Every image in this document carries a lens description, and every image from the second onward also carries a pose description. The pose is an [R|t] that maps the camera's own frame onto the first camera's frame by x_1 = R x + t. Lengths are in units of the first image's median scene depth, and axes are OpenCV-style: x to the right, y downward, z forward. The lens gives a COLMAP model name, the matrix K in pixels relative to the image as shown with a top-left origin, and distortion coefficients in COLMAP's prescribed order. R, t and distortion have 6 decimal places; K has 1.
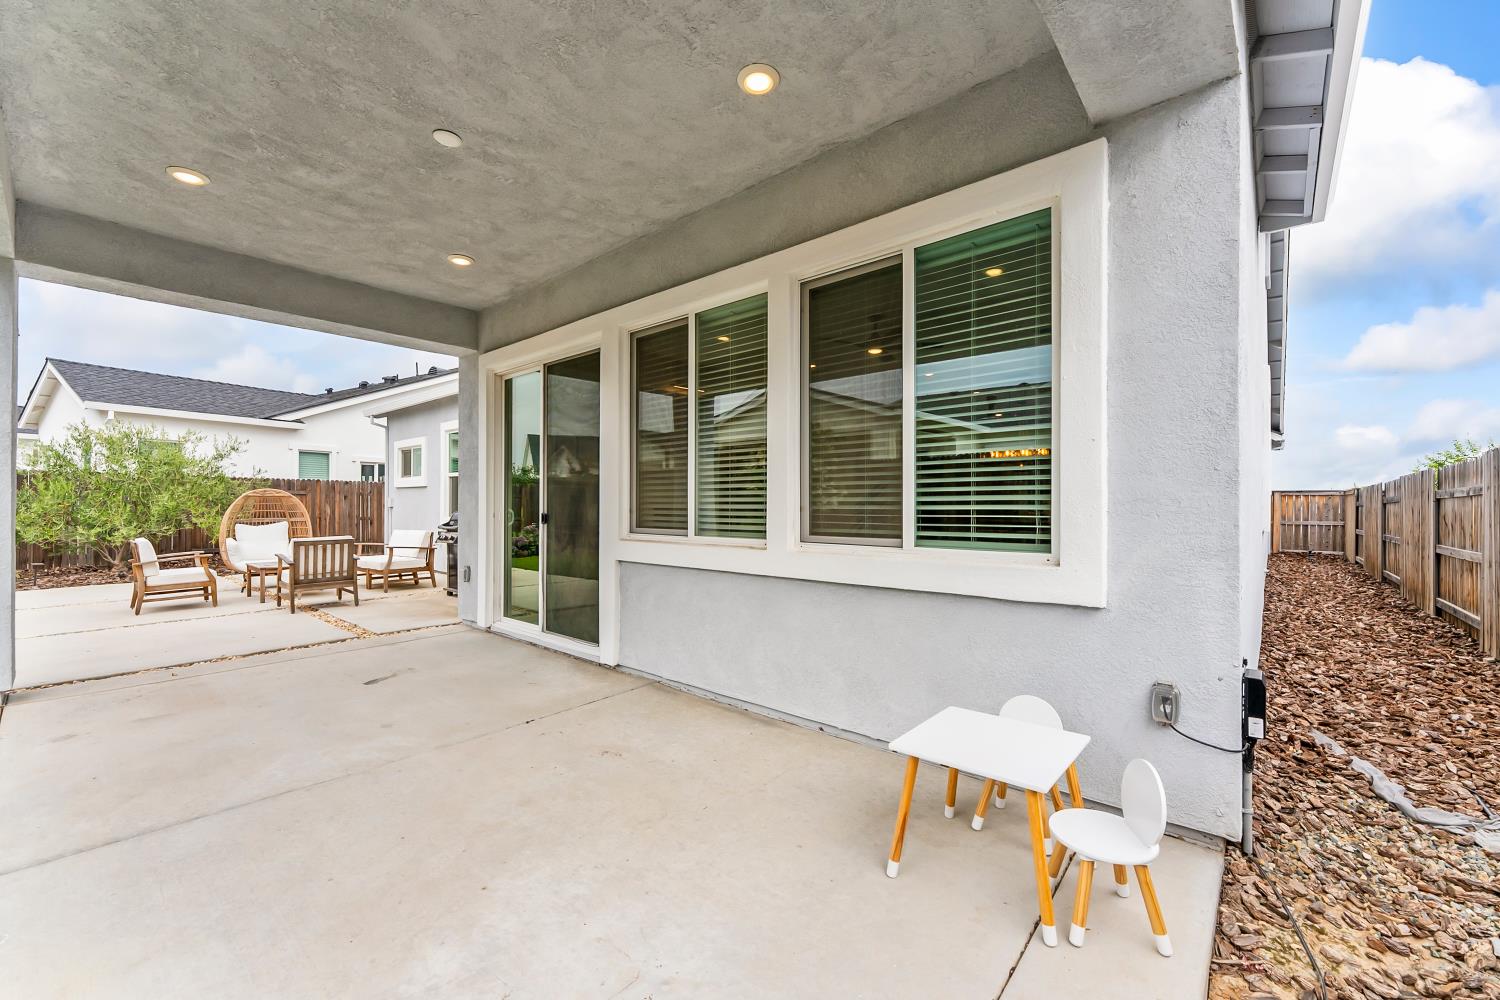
lens RADIAL K [[601.8, 0, 743.2], [0, 601.8, 504.0], [0, 0, 1]] dist [0.002756, -0.000025]
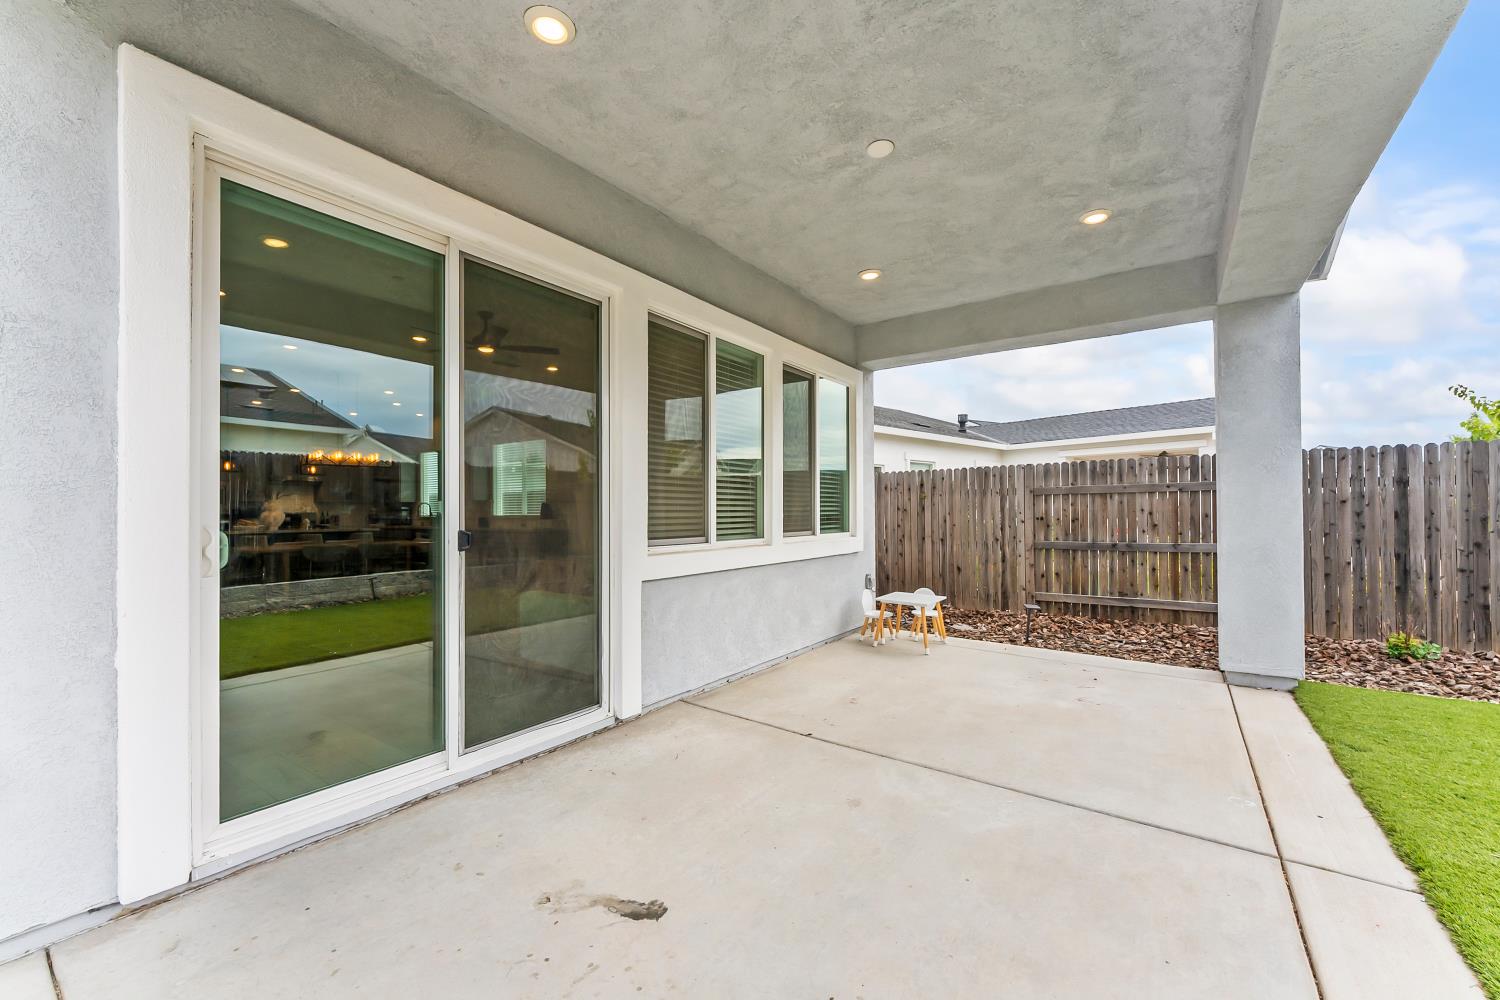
lens RADIAL K [[601.8, 0, 747.9], [0, 601.8, 507.5], [0, 0, 1]] dist [0.002756, -0.000025]
pose [[-0.105967, 0.005277, 0.994356, -1.040658], [0.001339, 0.999986, -0.005165, -0.002601], [-0.994369, 0.000784, -0.105973, 0.943775]]
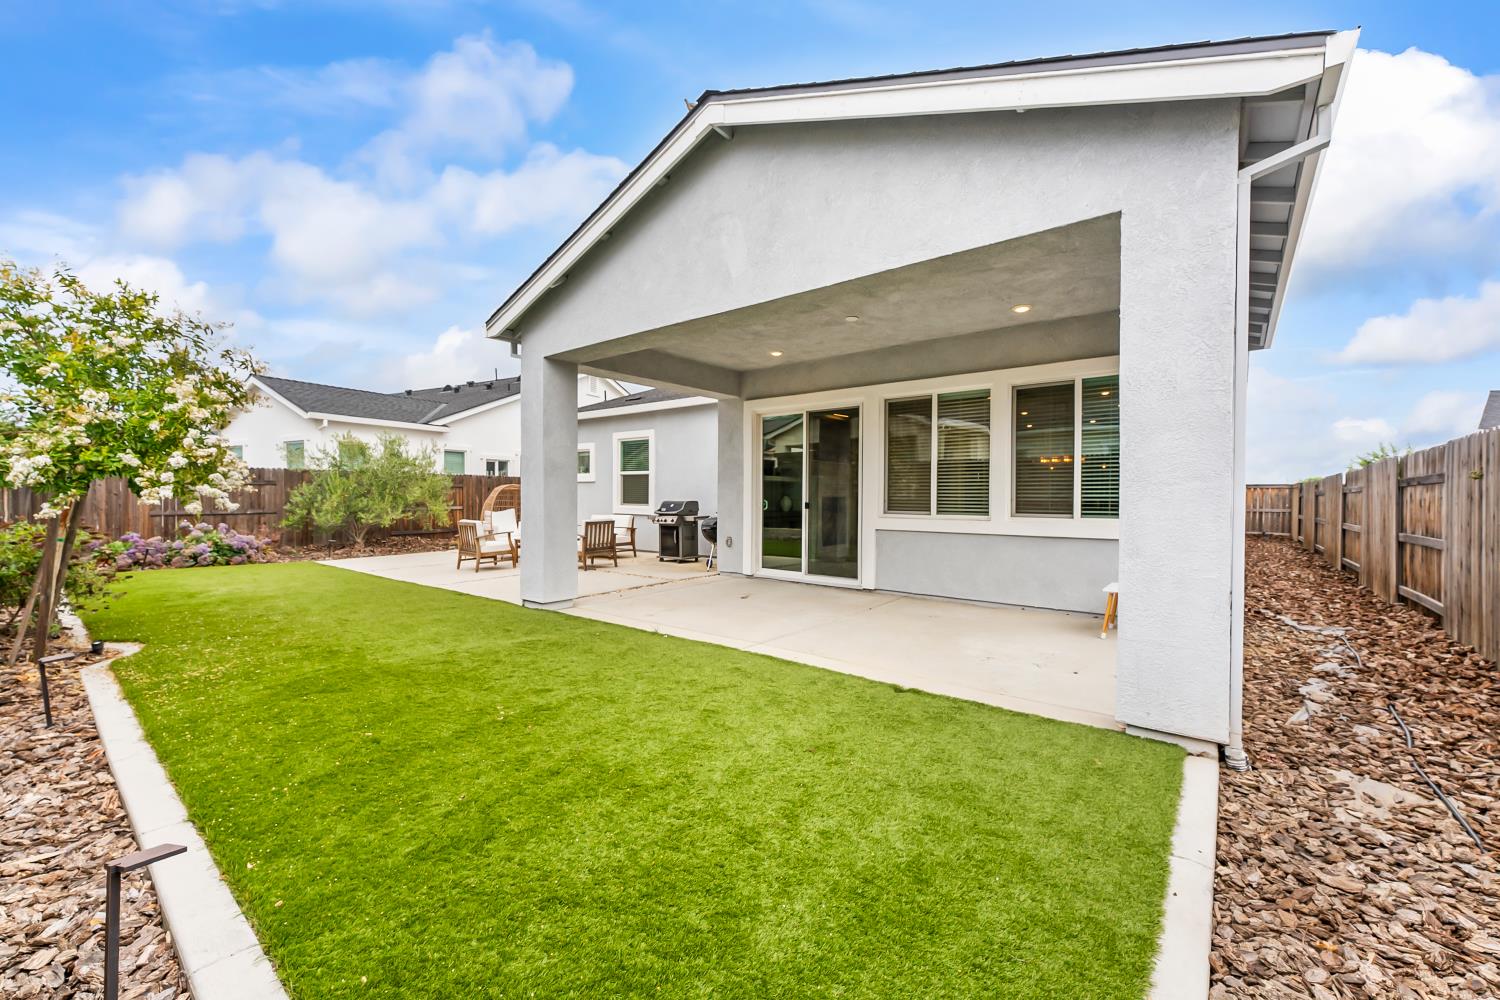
lens RADIAL K [[601.8, 0, 736.7], [0, 601.8, 502.3], [0, 0, 1]] dist [0.002756, -0.000025]
pose [[0.999453, 0.000130, 0.033086, -0.674428], [-0.000624, 0.999888, 0.014921, -0.010602], [-0.033080, -0.014933, 0.999341, -0.736014]]
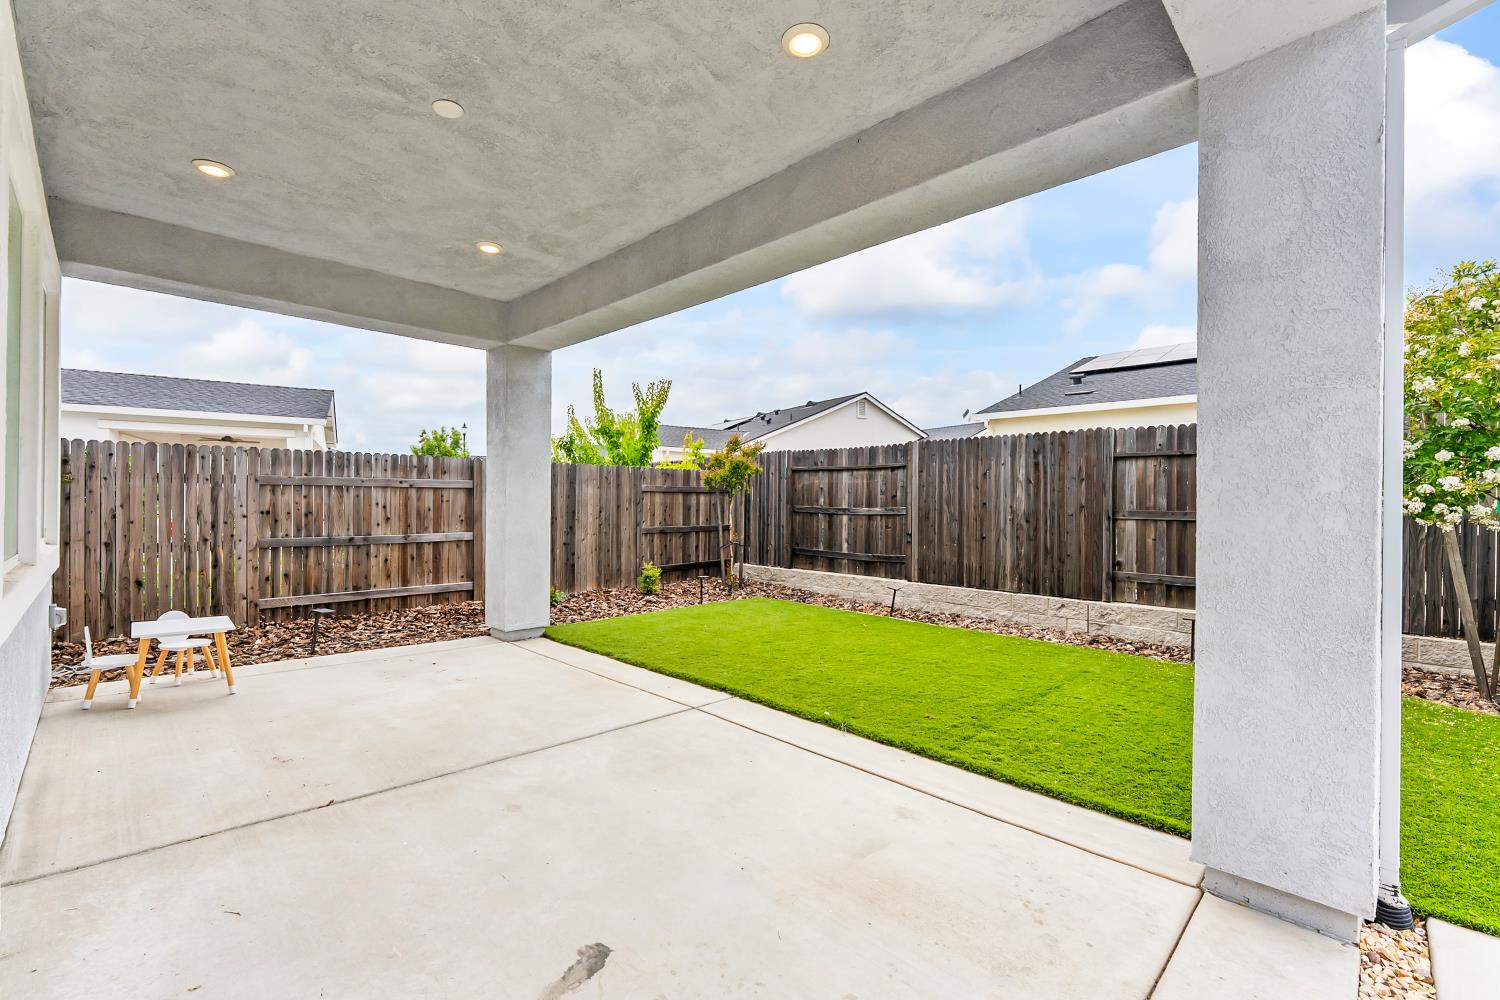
lens RADIAL K [[645.4, 0, 747.0], [0, 645.4, 506.9], [0, 0, 1]] dist [0.003468, -0.000903]
pose [[-0.997670, -0.012966, 0.066987, -0.722227], [-0.012937, 0.999916, 0.000870, -0.008396], [-0.066992, 0.000002, -0.997754, 1.384089]]
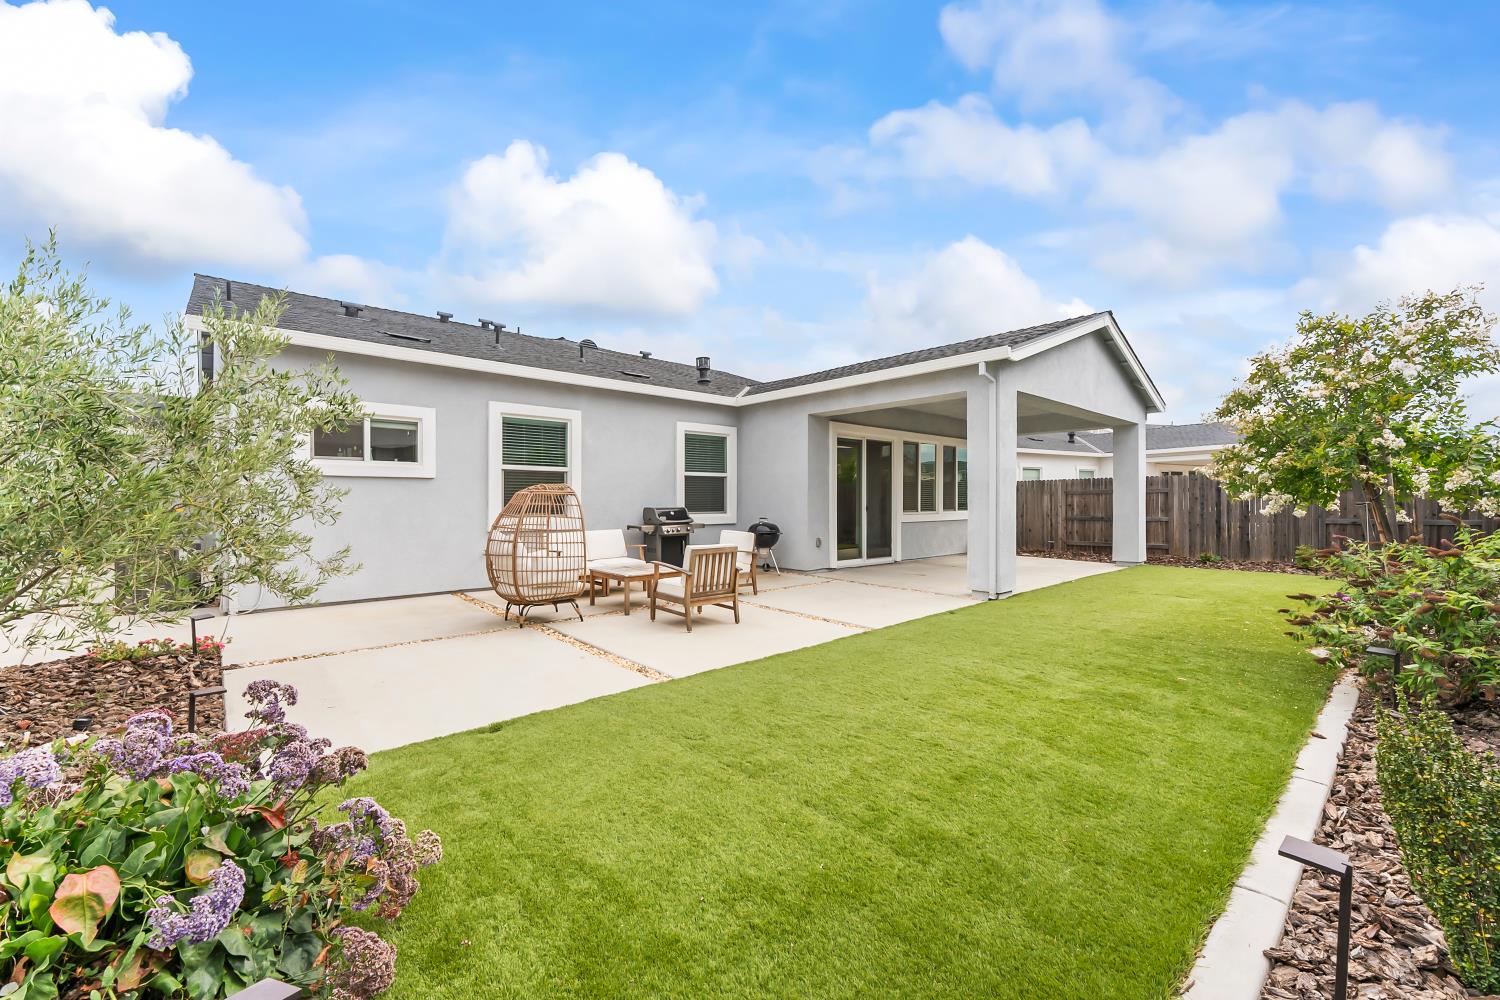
lens RADIAL K [[601.8, 0, 758.0], [0, 601.8, 485.3], [0, 0, 1]] dist [0.002756, -0.000025]
pose [[0.107977, 0.021350, 0.993924, -3.032075], [-0.002324, 0.999772, -0.021223, -0.015711], [-0.994151, -0.000018, 0.108002, 1.357500]]
